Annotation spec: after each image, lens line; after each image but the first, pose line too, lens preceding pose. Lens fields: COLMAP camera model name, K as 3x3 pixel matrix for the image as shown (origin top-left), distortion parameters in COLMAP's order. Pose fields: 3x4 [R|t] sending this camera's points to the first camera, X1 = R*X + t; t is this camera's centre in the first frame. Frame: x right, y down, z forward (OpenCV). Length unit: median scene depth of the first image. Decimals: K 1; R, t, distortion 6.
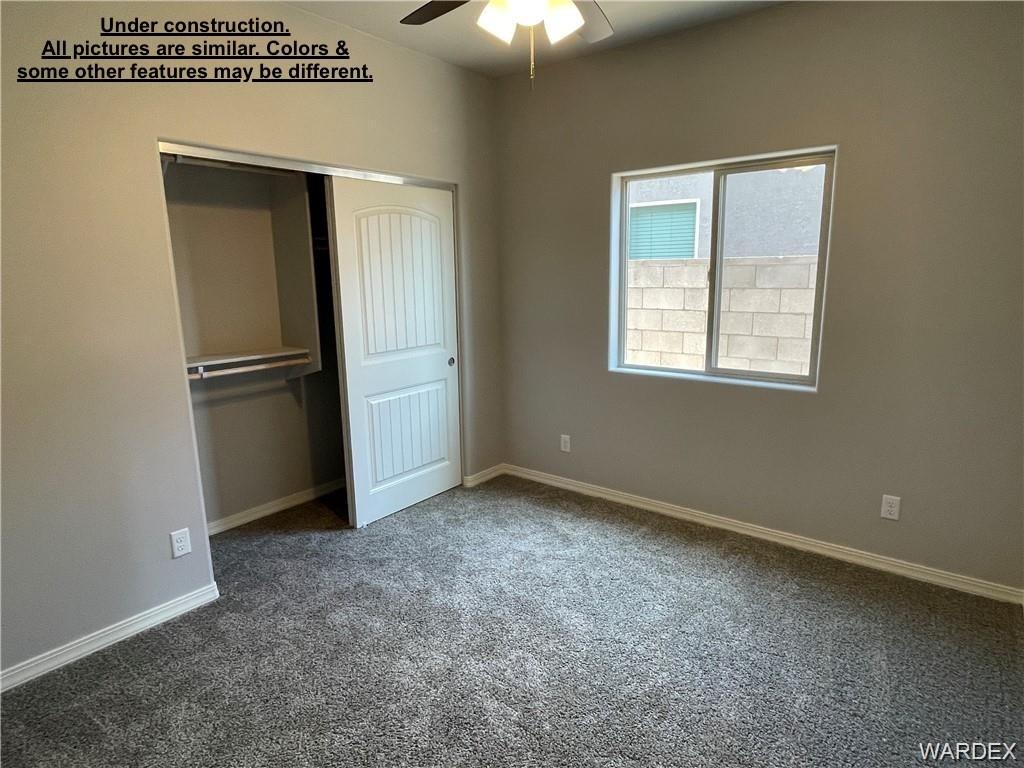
lens RADIAL K [[586.4, 0, 521.9], [0, 586.4, 389.7], [0, 0, 1]] dist [-0.000085, -0.000900]
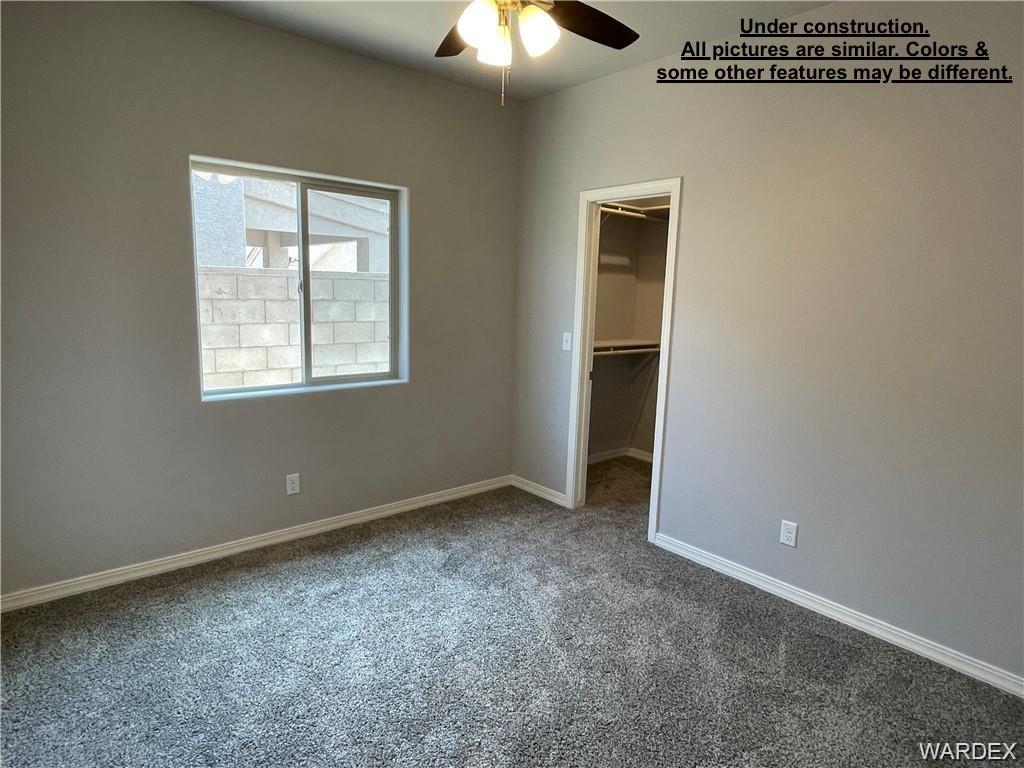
lens RADIAL K [[586.4, 0, 516.1], [0, 586.4, 384.1], [0, 0, 1]] dist [-0.000085, -0.000900]
pose [[0.229281, -0.145937, 0.962358, -0.570312], [0.157445, 0.981237, 0.111288, -0.085080], [-0.960542, 0.126002, 0.247956, 0.421191]]
